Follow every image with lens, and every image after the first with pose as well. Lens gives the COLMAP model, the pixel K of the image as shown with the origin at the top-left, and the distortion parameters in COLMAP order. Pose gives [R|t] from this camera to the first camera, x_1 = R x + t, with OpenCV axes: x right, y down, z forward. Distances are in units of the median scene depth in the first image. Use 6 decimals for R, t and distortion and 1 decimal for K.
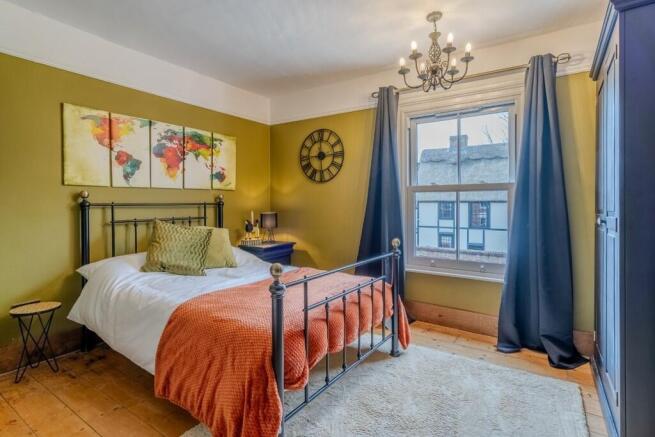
lens RADIAL K [[332.3, 0, 329.9], [0, 332.3, 212.2], [0, 0, 1]] dist [-0.002431, 0.000057]
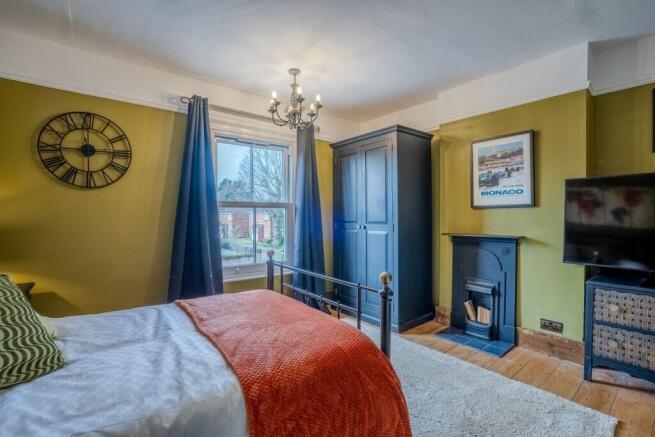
lens RADIAL K [[300.0, 0, 328.7], [0, 300.0, 219.3], [0, 0, 1]] dist [0.000535, -0.001536]
pose [[0.321514, -0.014090, 0.946800, -0.468719], [0.023919, 0.999691, 0.006755, -0.017064], [-0.946603, 0.020474, 0.321752, 0.323786]]
